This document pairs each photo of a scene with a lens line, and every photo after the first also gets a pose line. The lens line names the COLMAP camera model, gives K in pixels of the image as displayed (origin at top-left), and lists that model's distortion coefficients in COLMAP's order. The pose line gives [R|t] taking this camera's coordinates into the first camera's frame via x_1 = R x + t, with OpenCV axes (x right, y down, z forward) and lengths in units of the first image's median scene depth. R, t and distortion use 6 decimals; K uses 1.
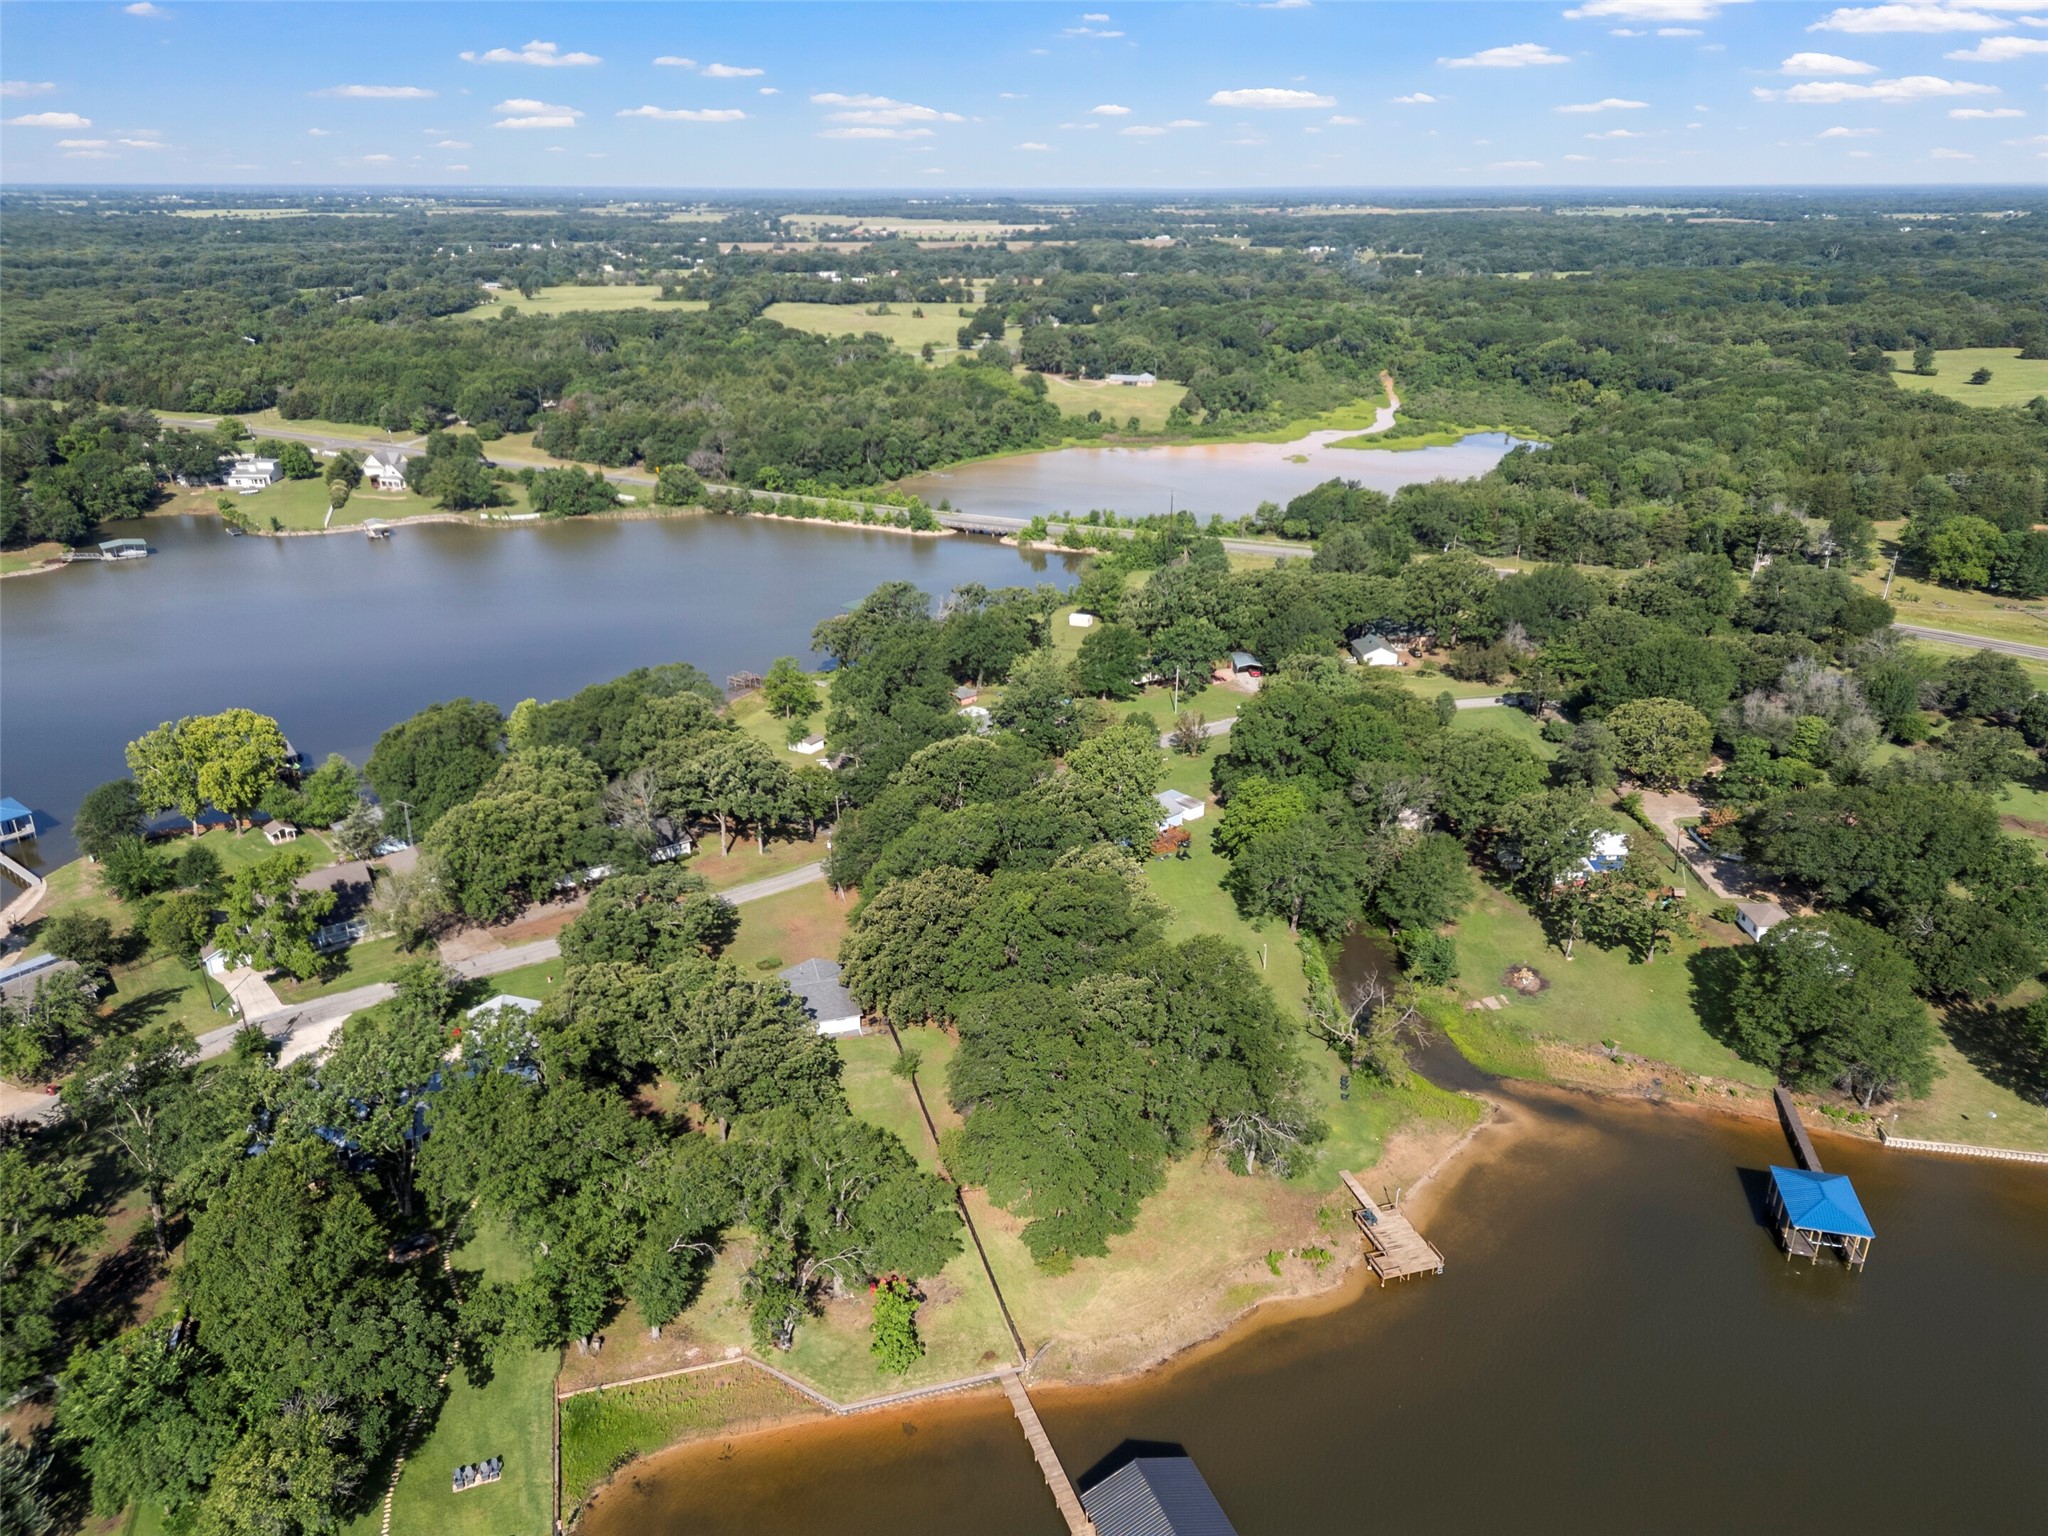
lens RADIAL K [[1418.7, 0, 1024.0], [0, 1418.7, 768.0], [0, 0, 1]] dist [0.086216, -0.087107]
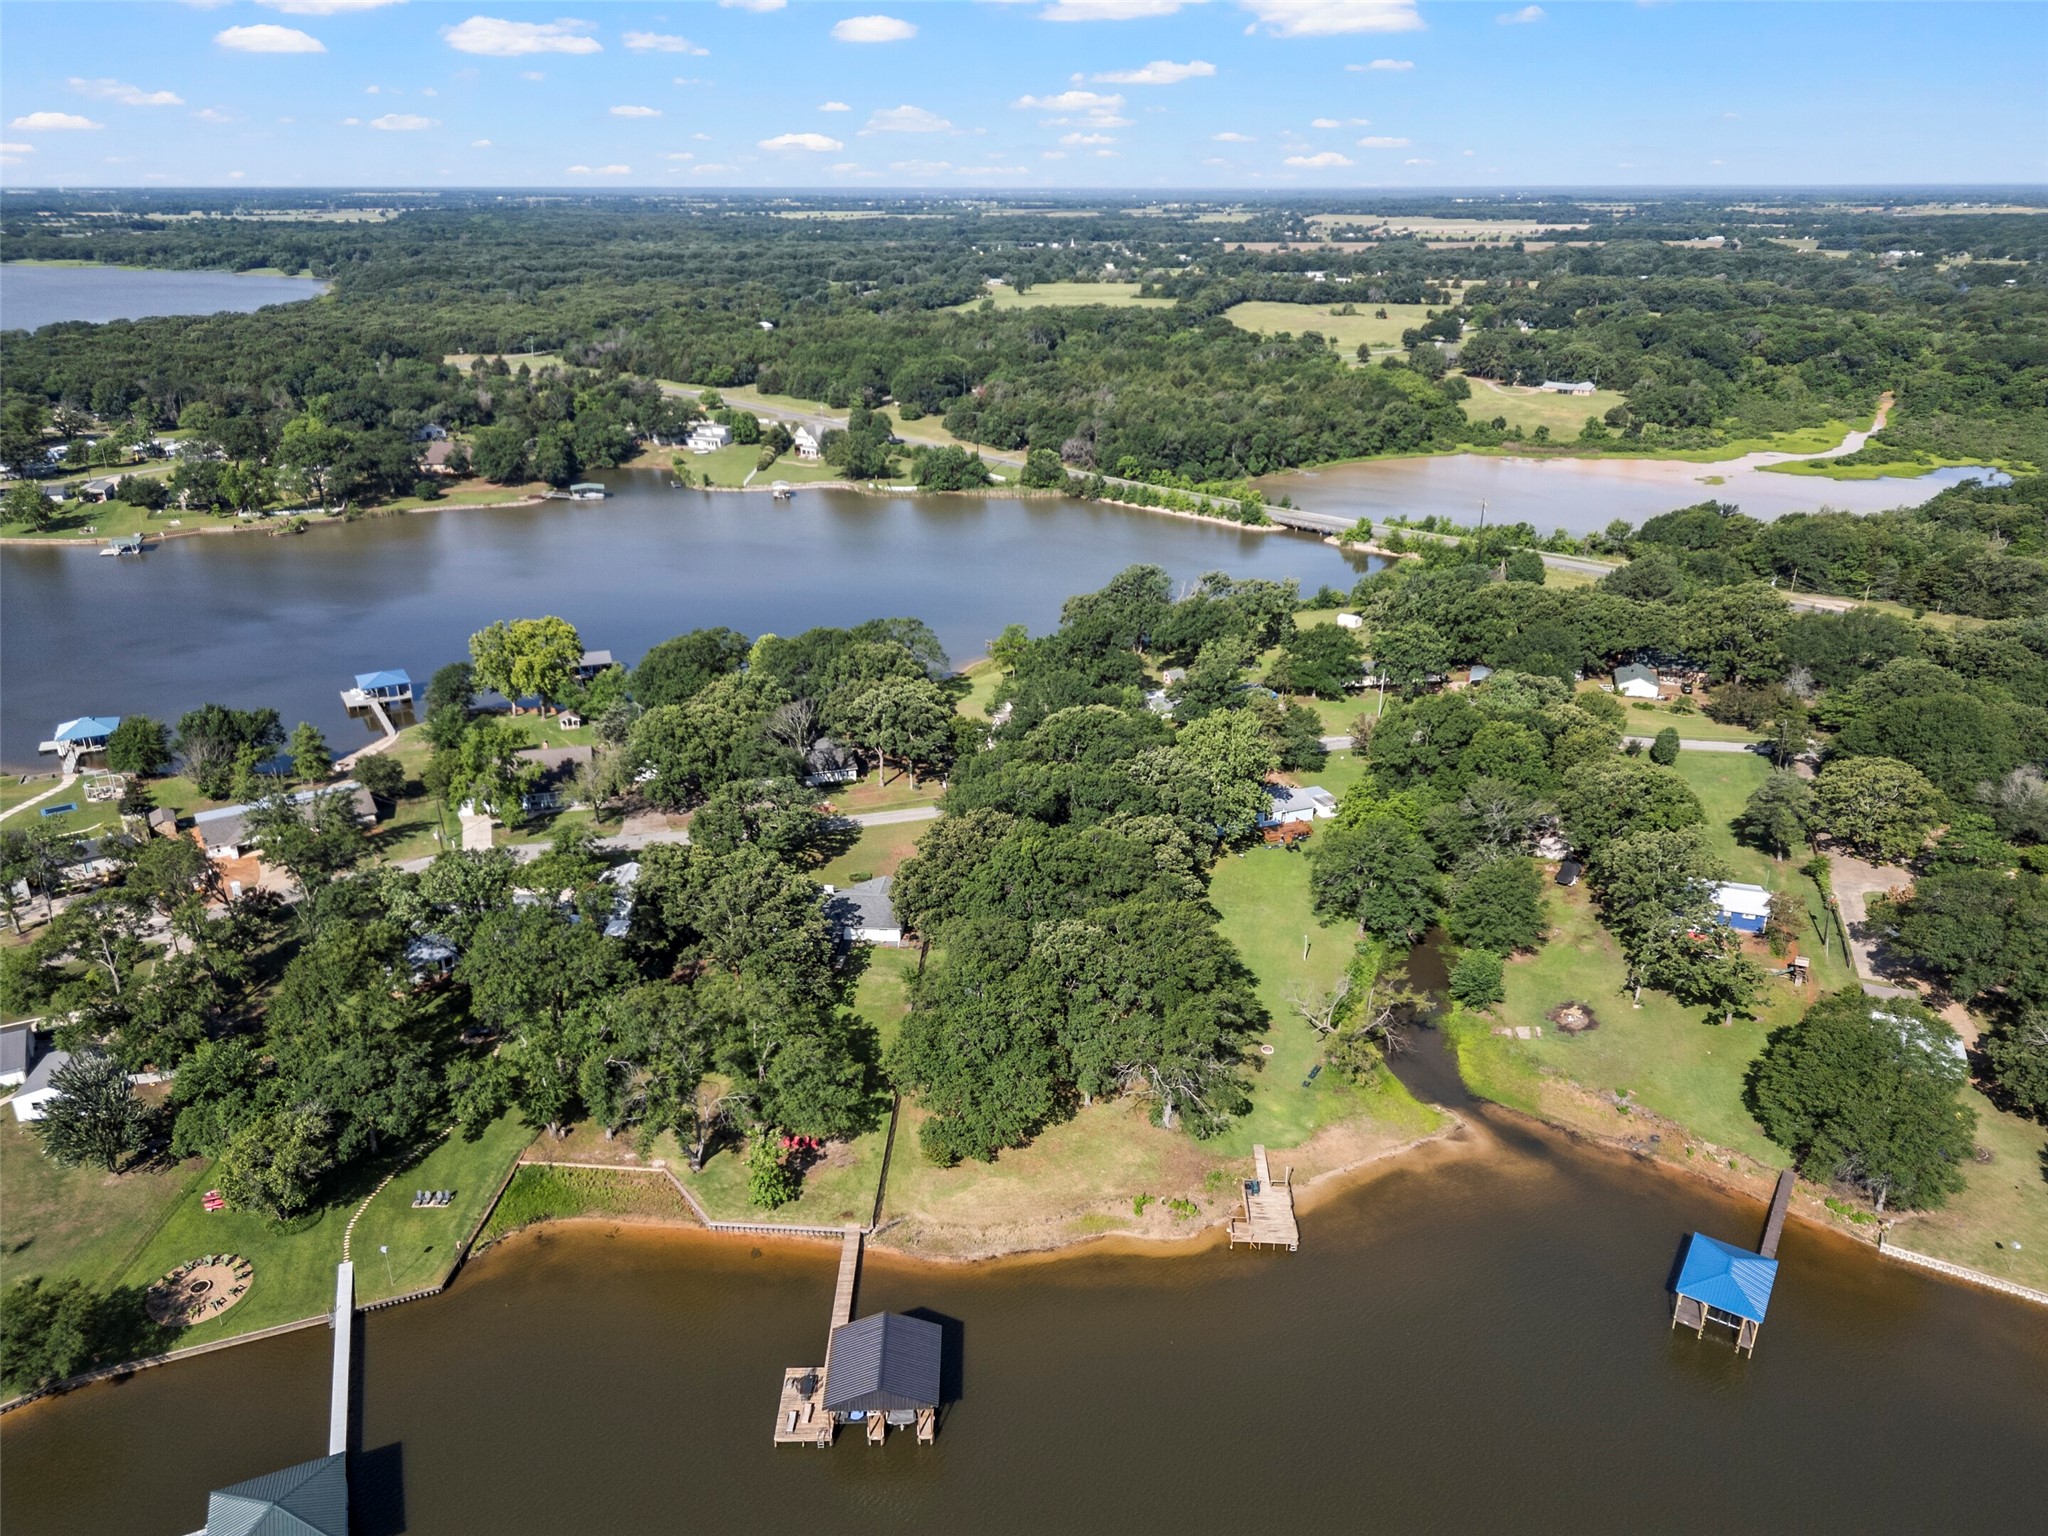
lens RADIAL K [[1418.7, 0, 1024.0], [0, 1418.7, 768.0], [0, 0, 1]] dist [0.086216, -0.087107]
pose [[0.938136, 0.130499, -0.320735, 0.140268], [-0.130557, 0.991209, 0.021424, 0.004937], [0.320711, 0.021776, 0.946927, -0.012995]]
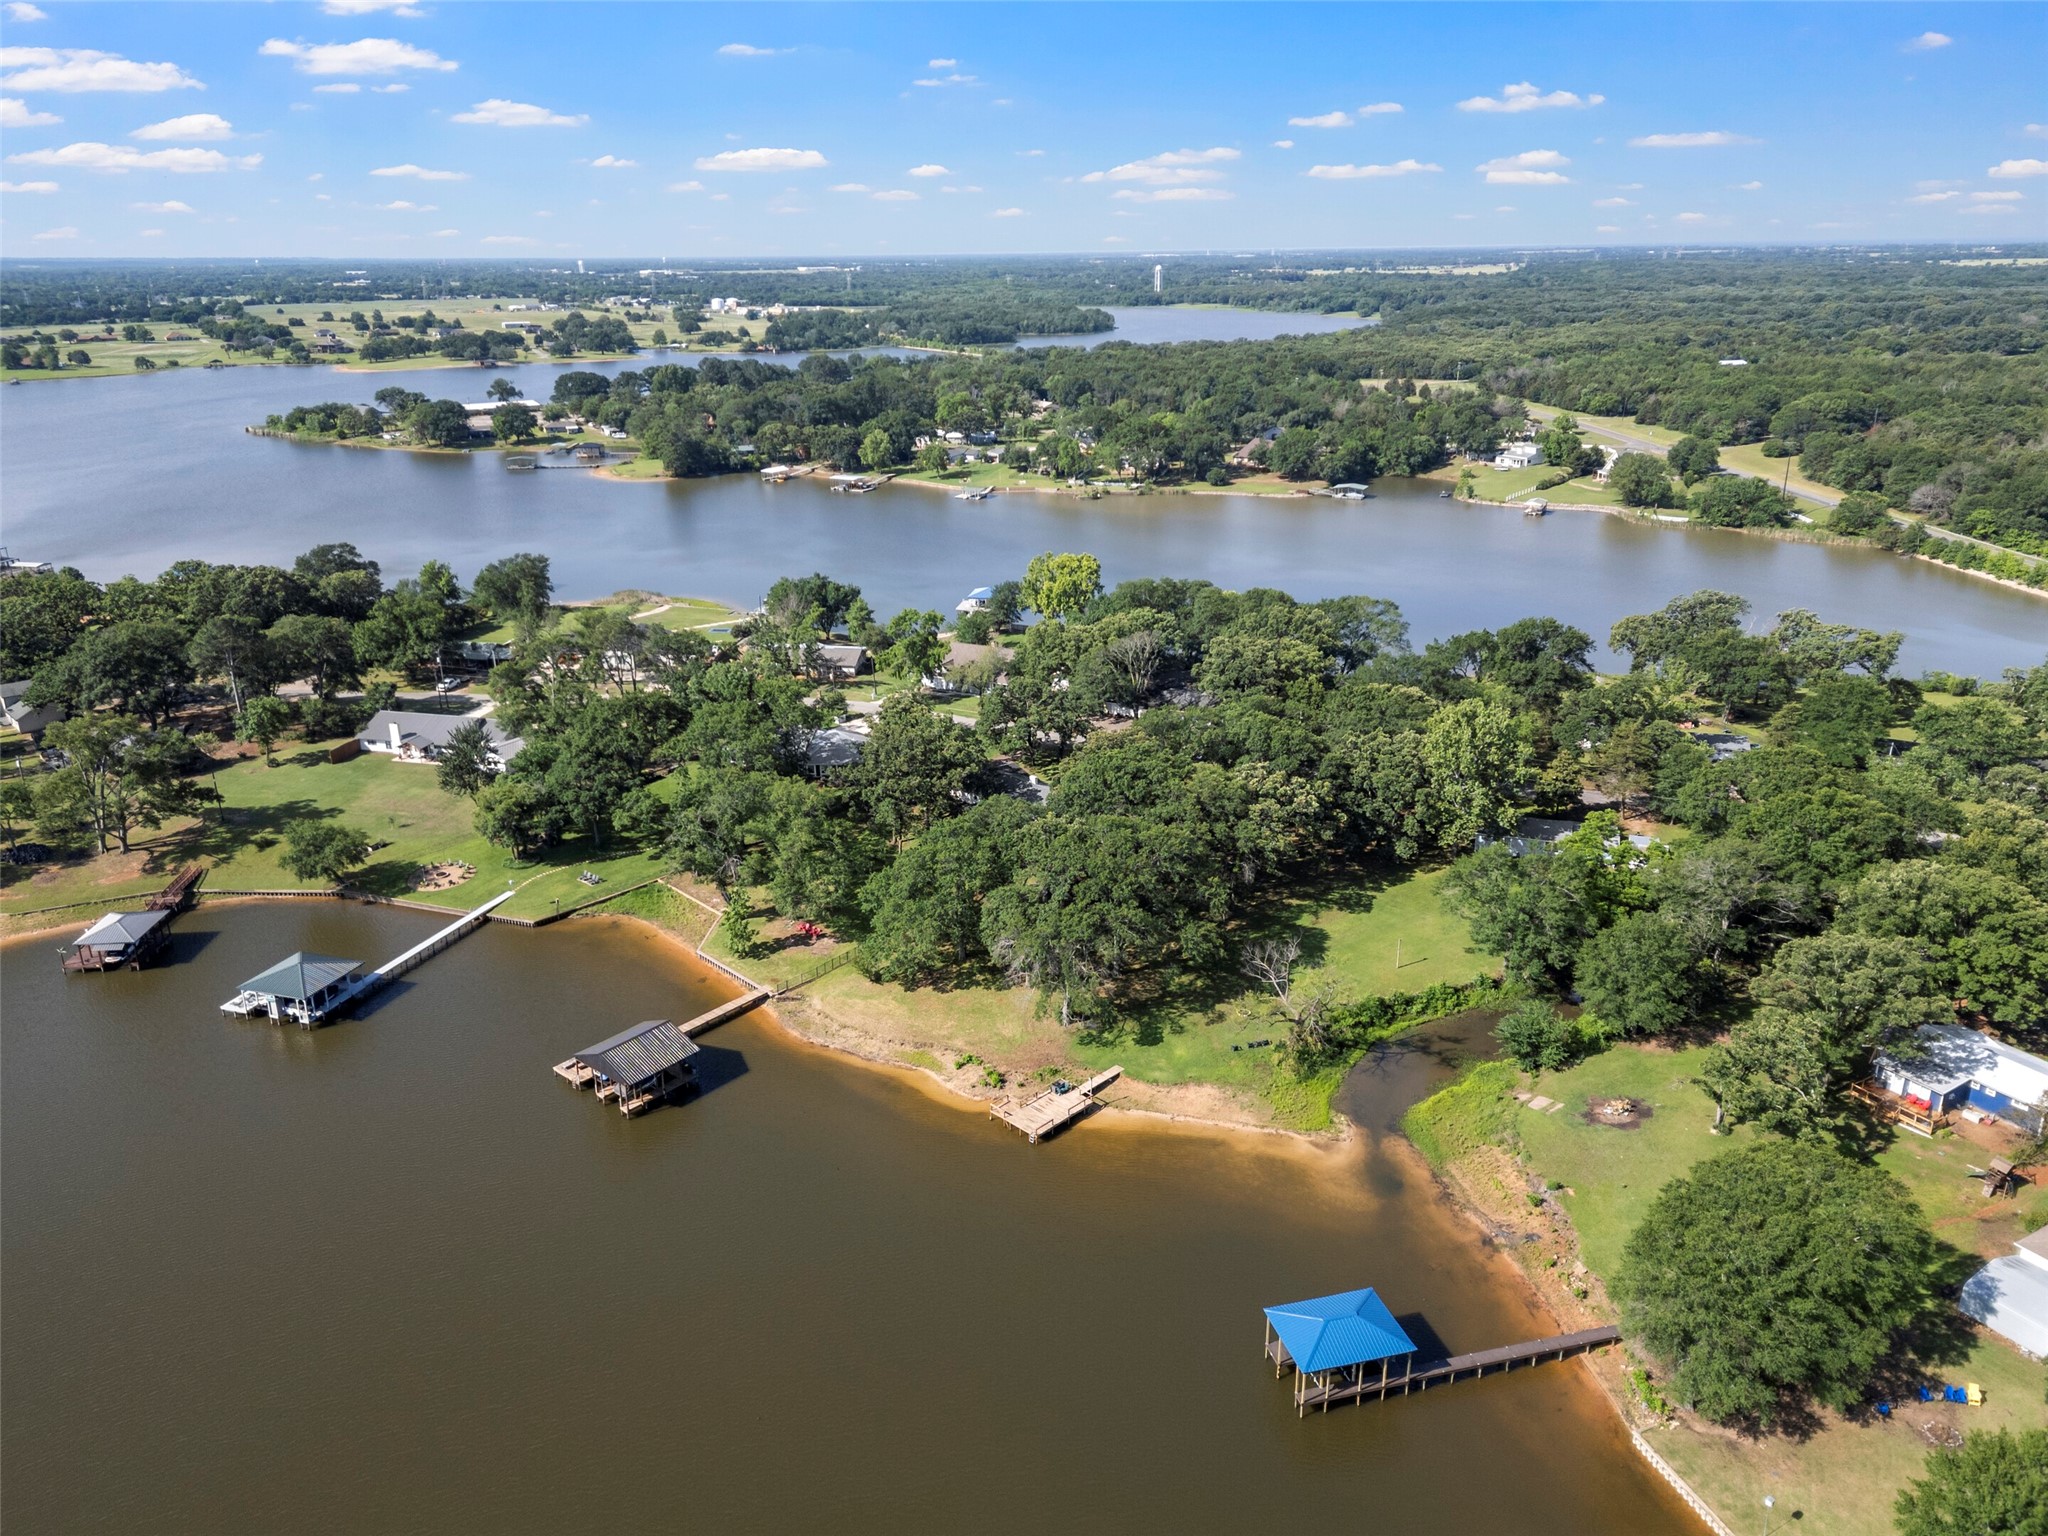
lens RADIAL K [[1451.4, 0, 1023.5], [0, 1451.4, 755.4], [0, 0, 1]] dist [0.082473, -0.082473]
pose [[0.474387, 0.283546, -0.833402, 0.383439], [-0.323047, 0.936731, 0.134818, -0.015764], [0.818901, 0.205272, 0.535971, 0.137382]]
